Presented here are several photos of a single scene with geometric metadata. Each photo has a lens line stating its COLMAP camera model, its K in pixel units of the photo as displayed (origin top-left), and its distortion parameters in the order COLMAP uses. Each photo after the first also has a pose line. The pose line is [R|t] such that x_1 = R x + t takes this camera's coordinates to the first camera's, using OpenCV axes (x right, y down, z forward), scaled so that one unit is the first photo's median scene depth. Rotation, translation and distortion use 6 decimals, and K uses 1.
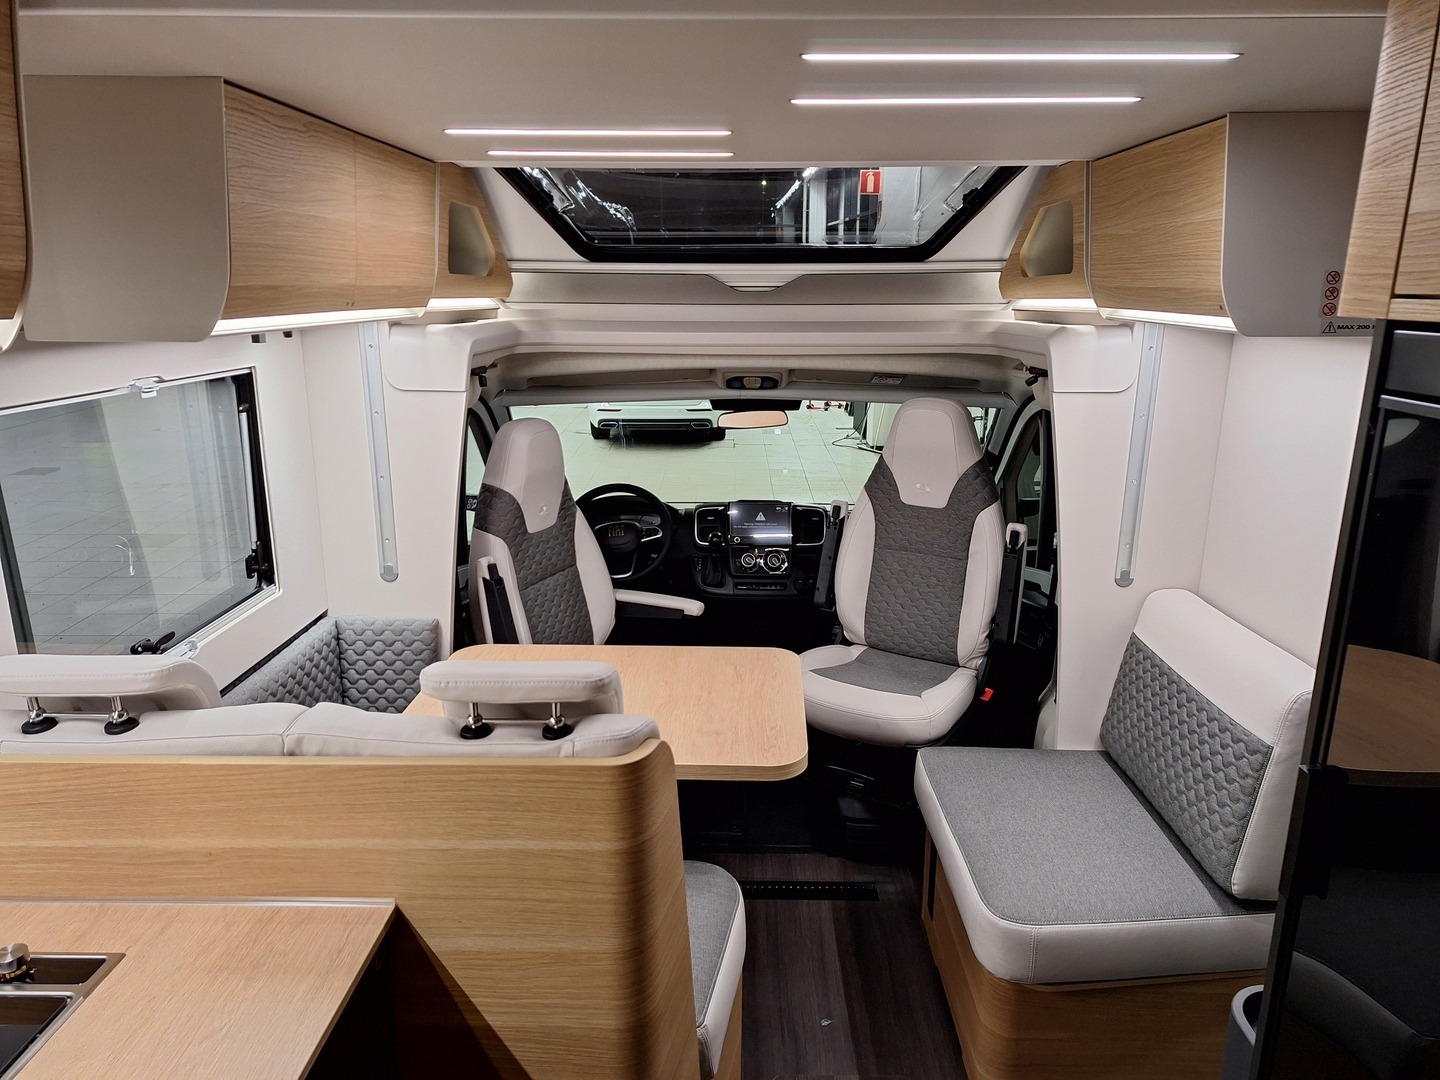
lens RADIAL K [[991.9, 0, 737.5], [0, 991.9, 543.7], [0, 0, 1]] dist [0.105850, -0.075628]
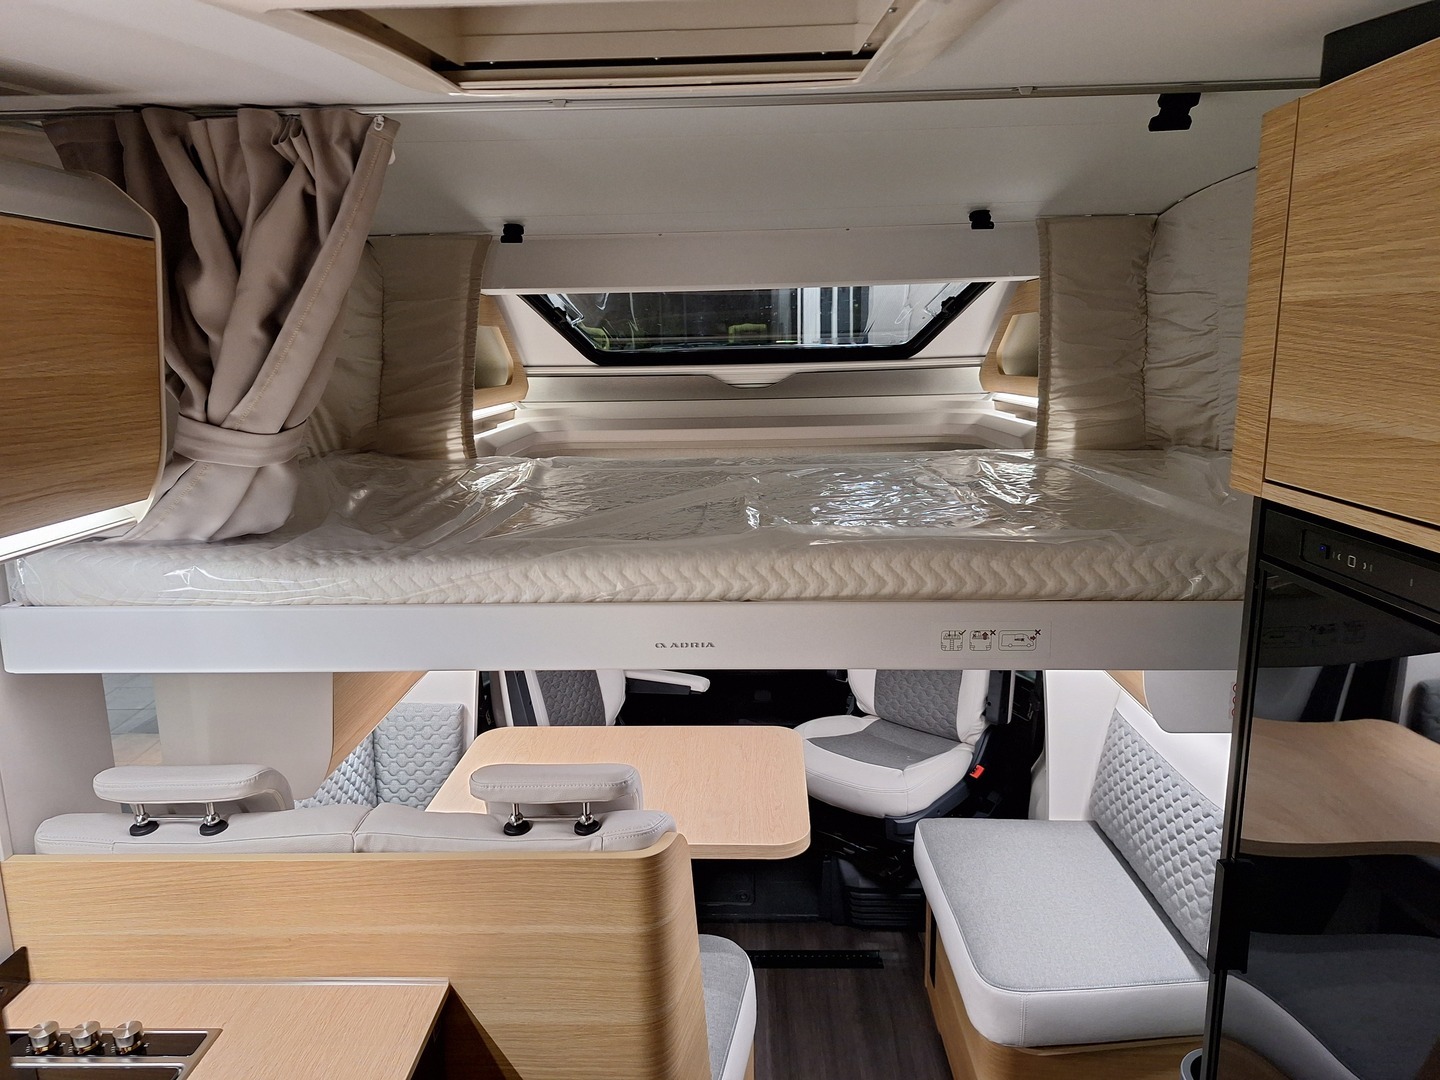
lens RADIAL K [[1012.9, 0, 720.0], [0, 1012.9, 540.0], [0, 0, 1]] dist [0.099213, -0.084221]
pose [[0.999637, -0.019900, -0.018137, -0.000615], [0.019005, 0.998655, -0.048245, -0.076416], [0.019072, 0.047883, 0.998671, -0.171544]]
